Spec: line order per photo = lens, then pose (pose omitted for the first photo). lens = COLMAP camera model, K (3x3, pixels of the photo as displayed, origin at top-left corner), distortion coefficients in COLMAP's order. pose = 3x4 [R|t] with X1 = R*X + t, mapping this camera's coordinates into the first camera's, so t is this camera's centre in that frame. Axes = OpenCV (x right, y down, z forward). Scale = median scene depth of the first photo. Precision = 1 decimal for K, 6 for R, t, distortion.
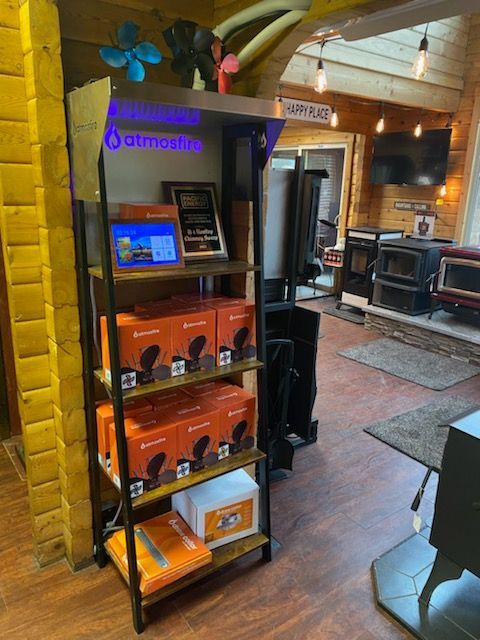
lens RADIAL K [[486.1, 0, 243.9], [0, 486.1, 308.8], [0, 0, 1]] dist [0.027963, -0.023678]
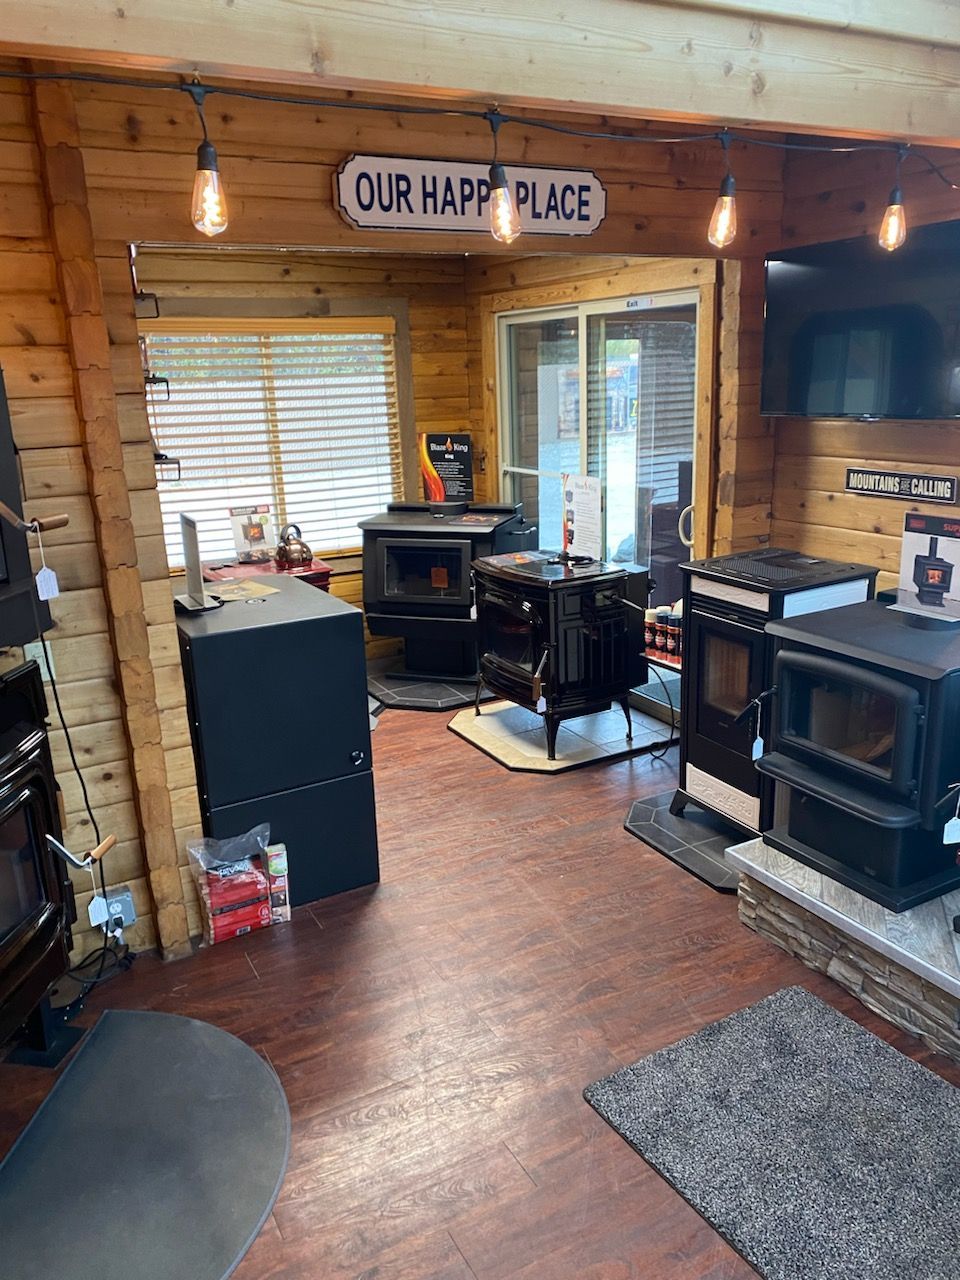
lens RADIAL K [[972.2, 0, 489.2], [0, 972.2, 637.7], [0, 0, 1]] dist [0.027963, -0.023678]
pose [[0.988436, -0.030986, -0.148439, 0.189437], [0.032345, 0.999454, 0.006756, -0.136151], [0.148149, -0.011479, 0.988898, 0.390405]]
